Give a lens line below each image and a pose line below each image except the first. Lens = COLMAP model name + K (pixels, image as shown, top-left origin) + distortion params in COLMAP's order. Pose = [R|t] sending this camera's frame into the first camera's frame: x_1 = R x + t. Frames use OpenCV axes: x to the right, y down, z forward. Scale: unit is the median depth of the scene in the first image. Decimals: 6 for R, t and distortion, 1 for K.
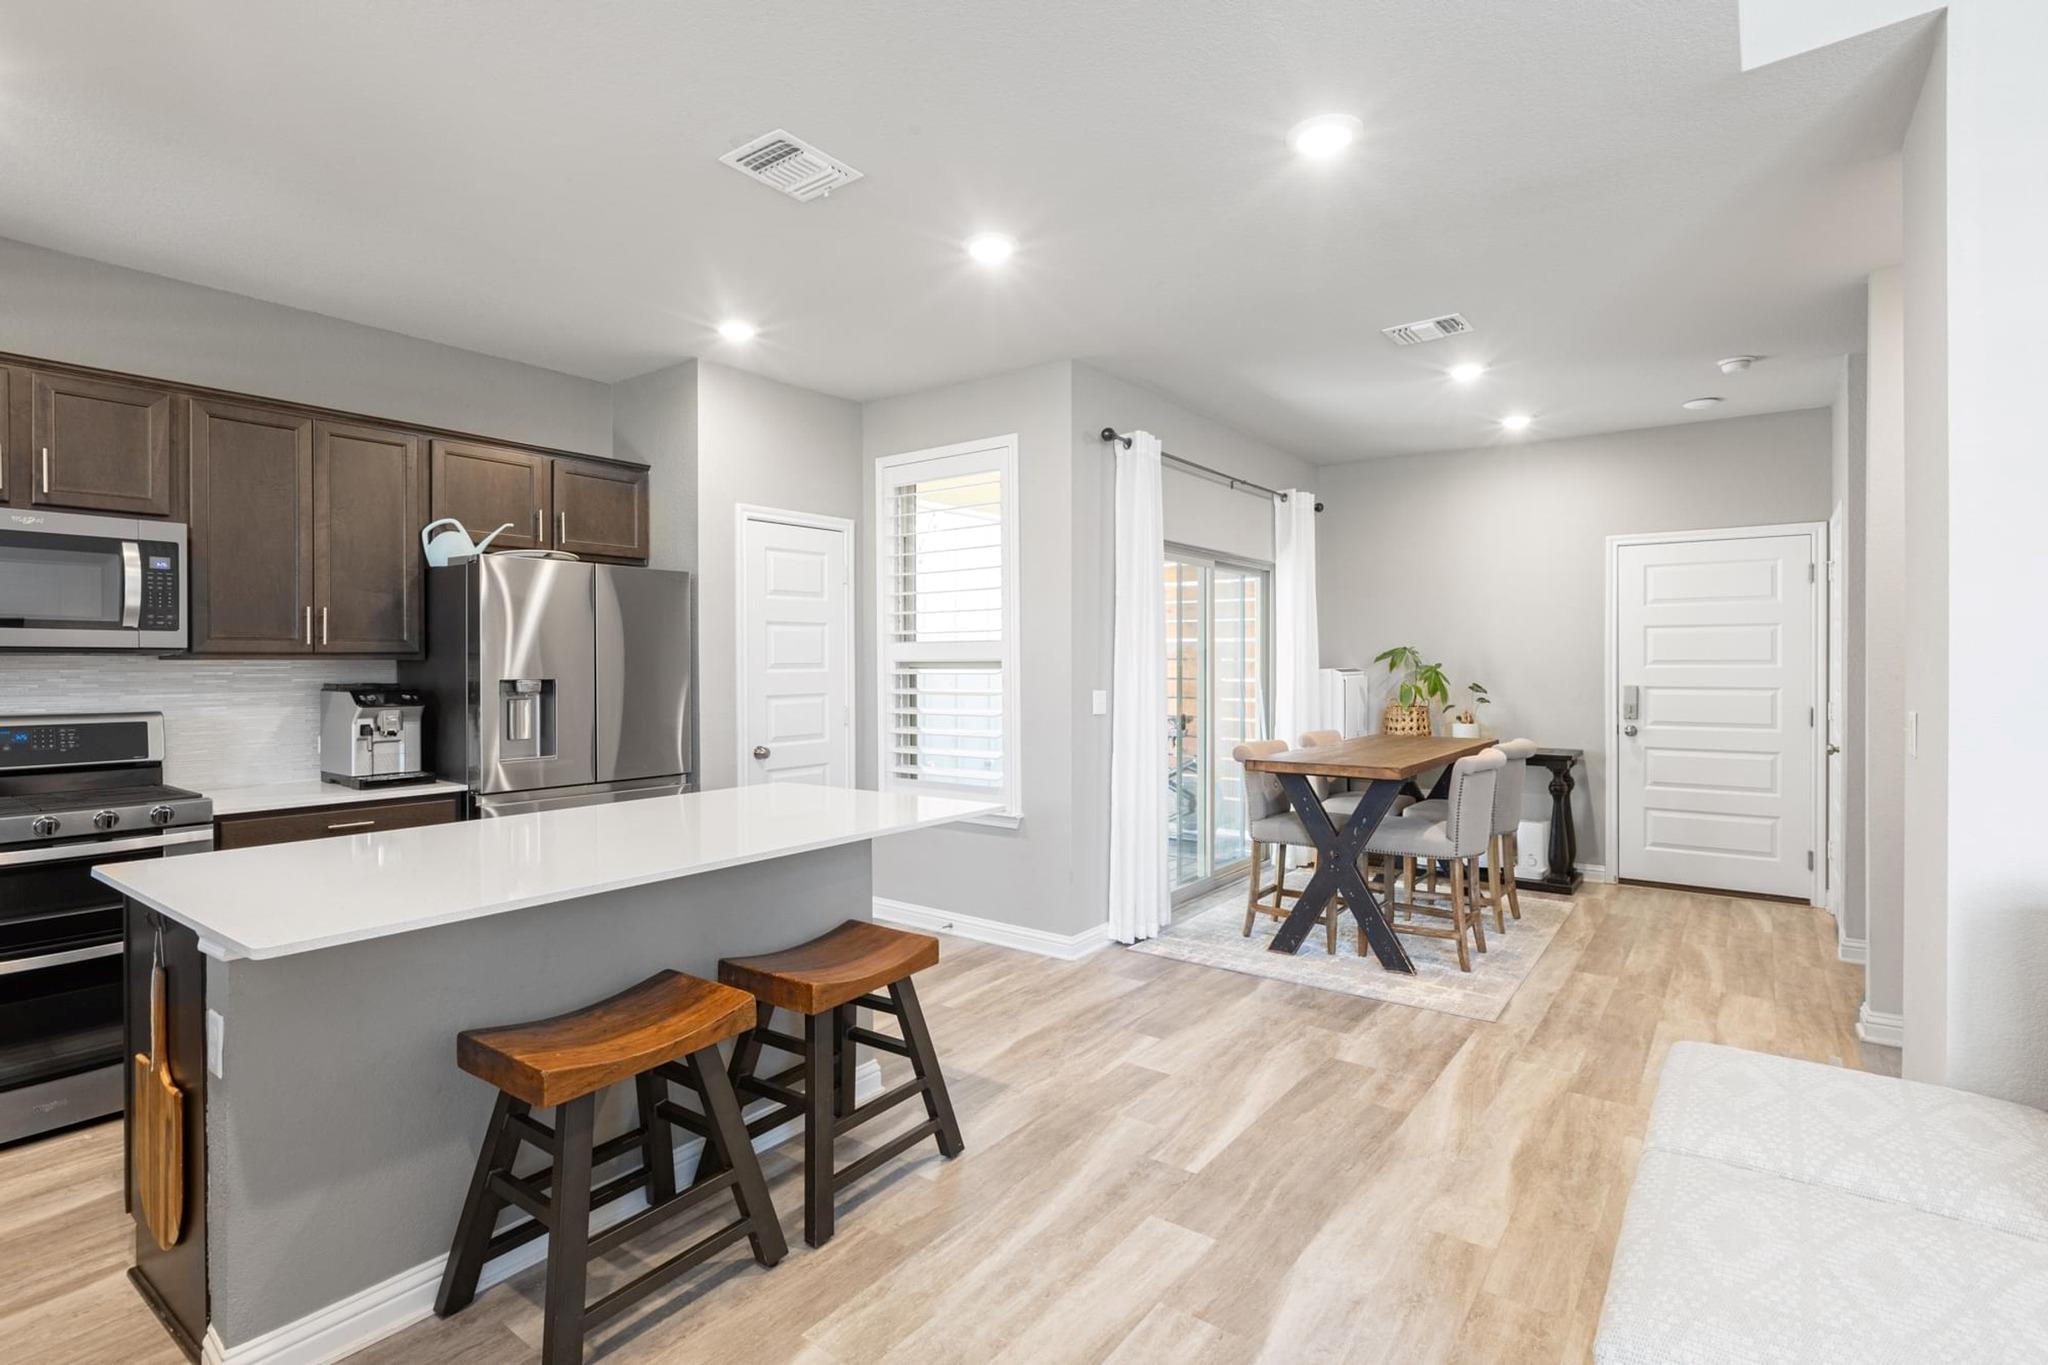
lens RADIAL K [[983.3, 0, 1018.0], [0, 983.3, 677.4], [0, 0, 1]] dist [-0.001965, -0.002395]
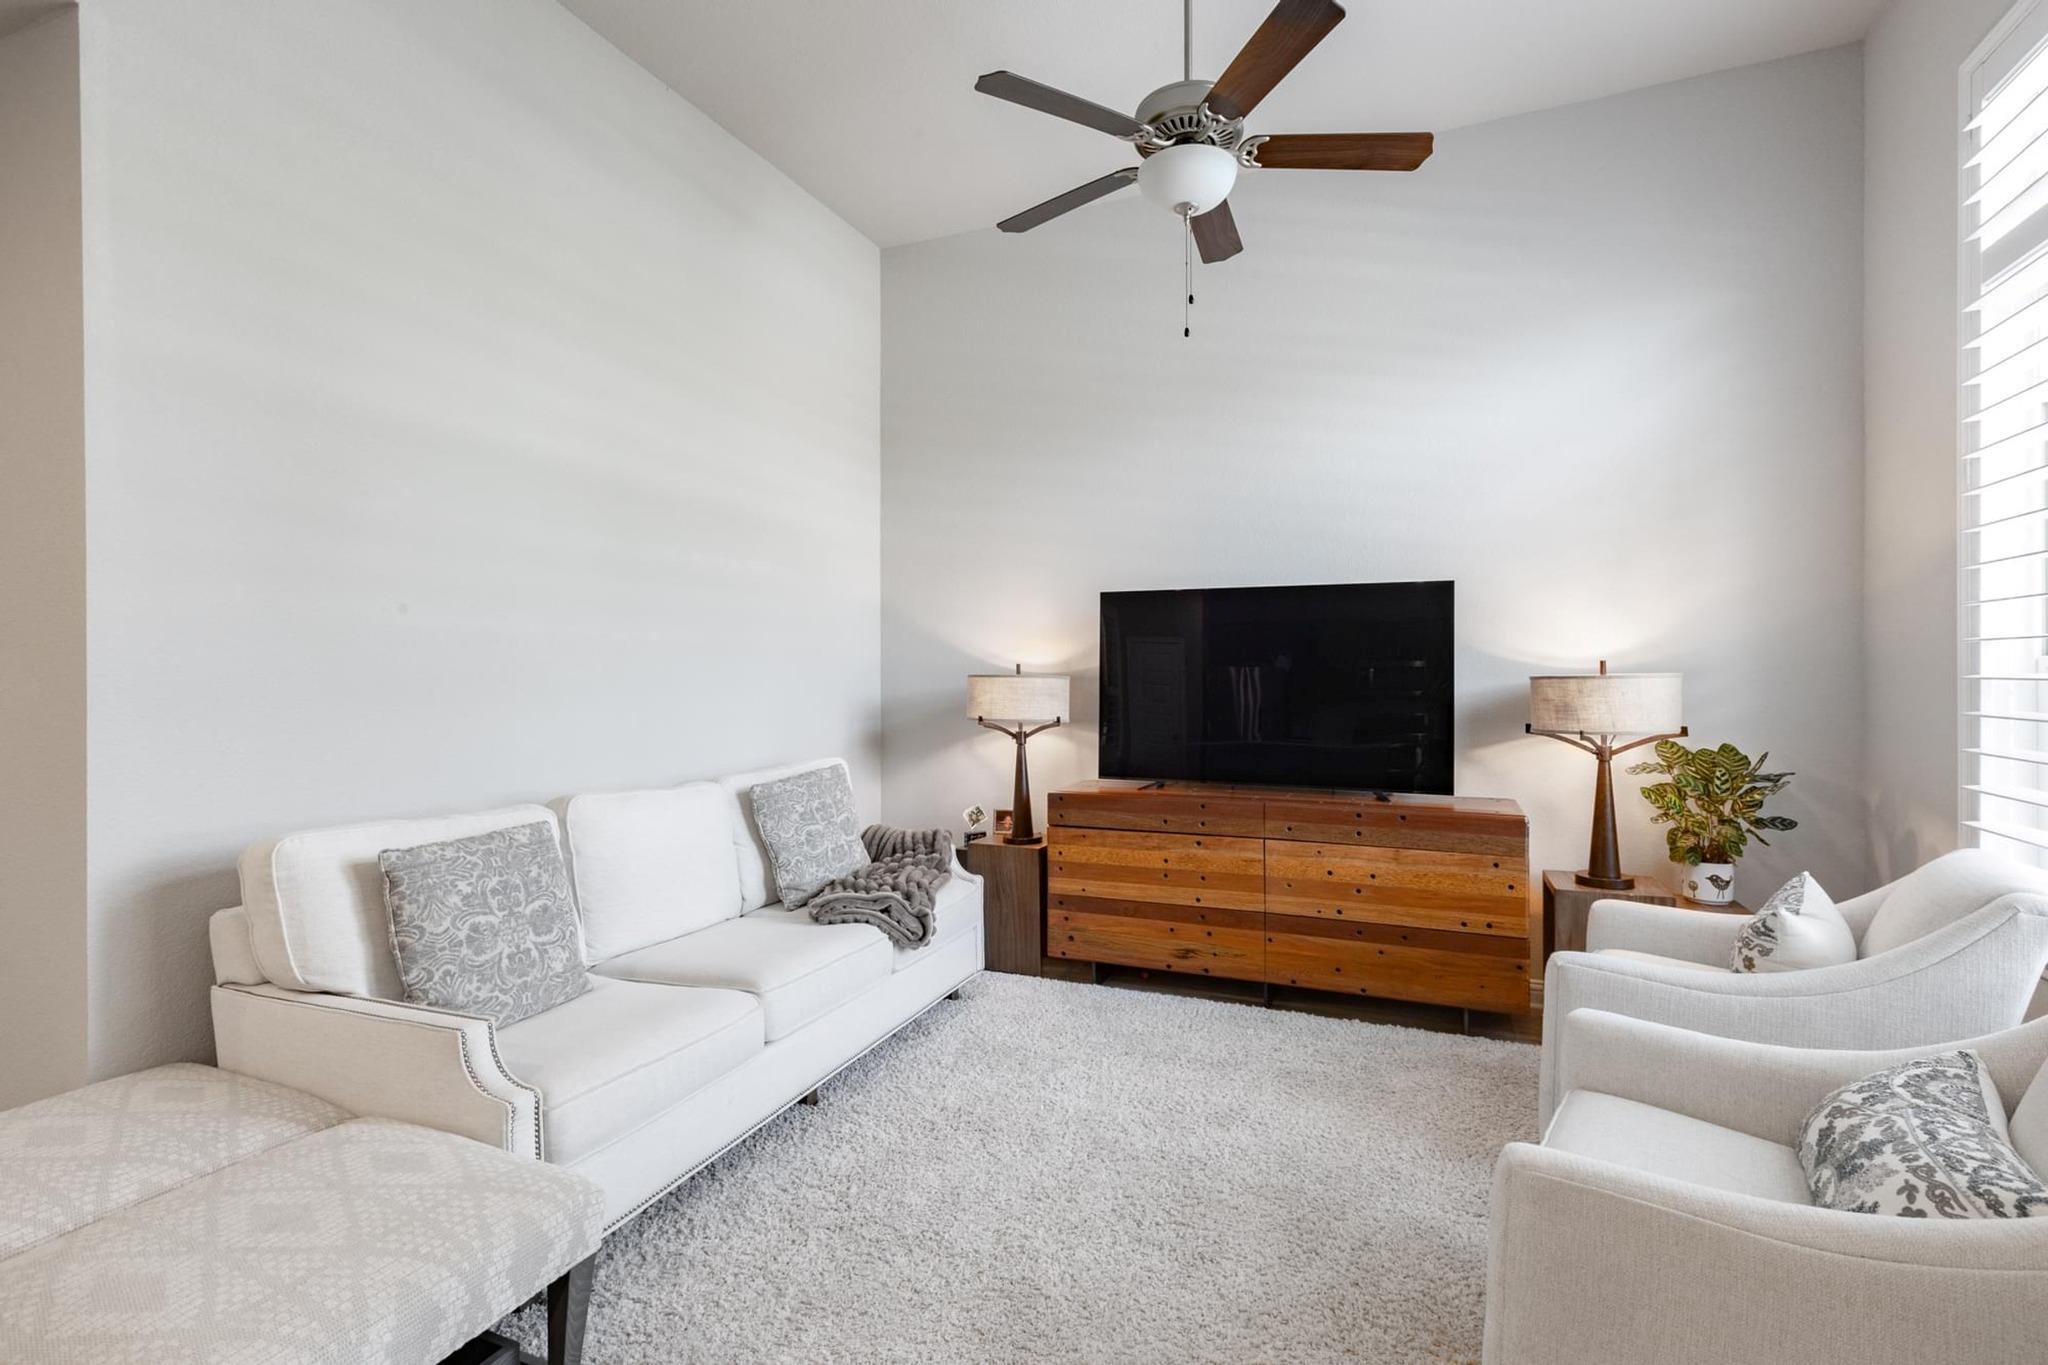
lens RADIAL K [[924.3, 0, 1030.4], [0, 924.3, 685.8], [0, 0, 1]] dist [-0.000493, -0.001355]
pose [[-0.247874, -0.006766, 0.968769, -0.081429], [0.010127, 0.999903, 0.009575, 0.007436], [-0.968739, 0.012184, -0.247782, 0.128386]]
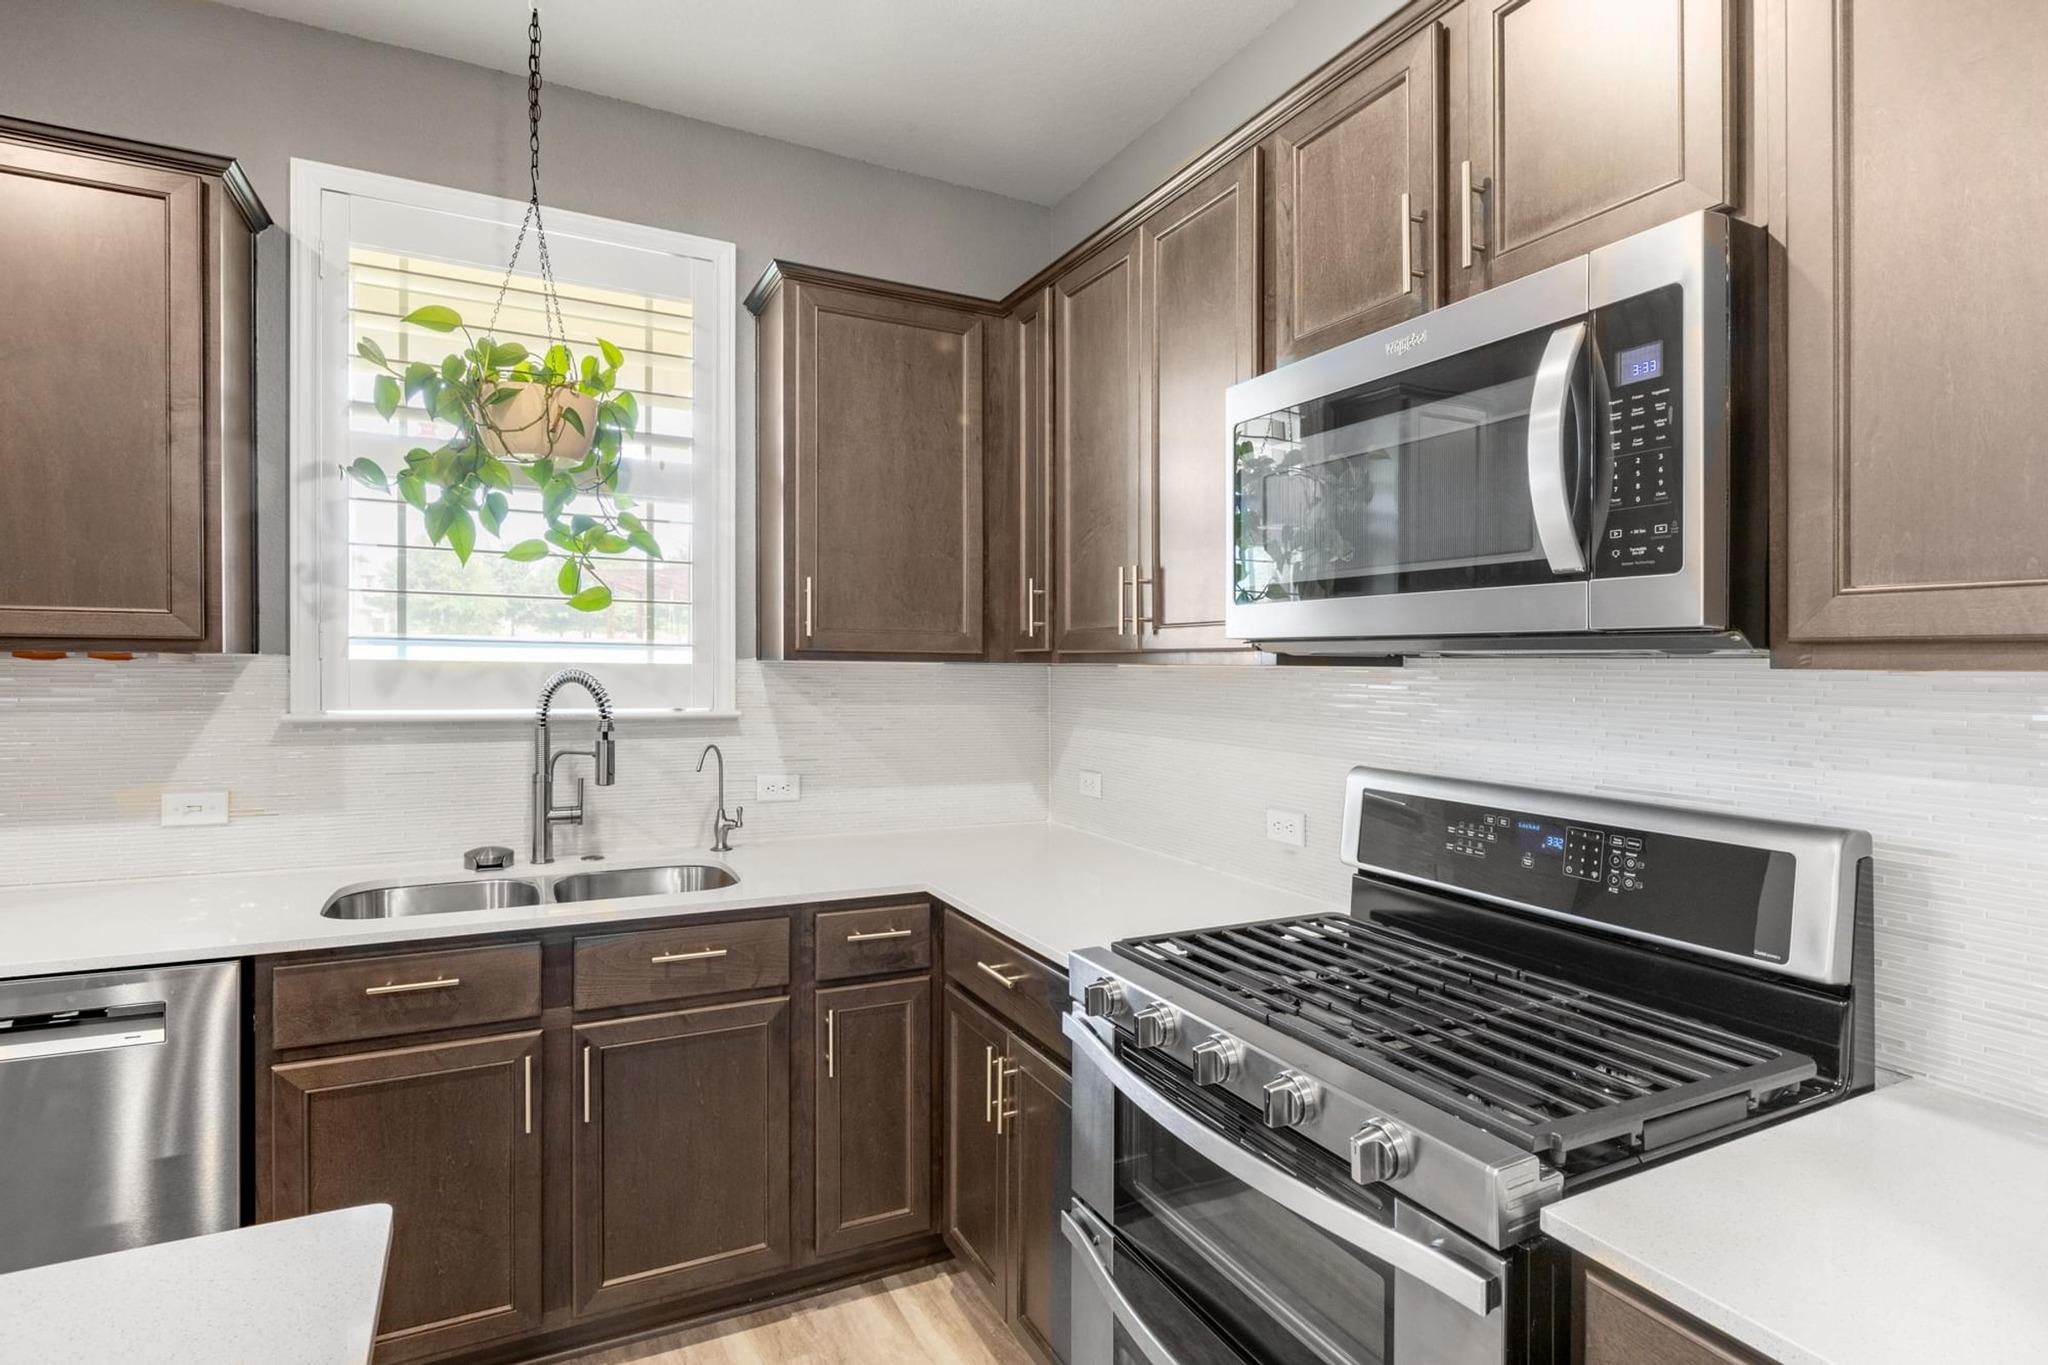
lens RADIAL K [[1055.9, 0, 1023.3], [0, 1055.9, 664.4], [0, 0, 1]] dist [0.000609, -0.001140]
pose [[-0.412970, -0.007222, -0.910716, -0.315131], [-0.028492, 0.999582, 0.004993, -0.009546], [0.910299, 0.028010, -0.413003, 0.640896]]
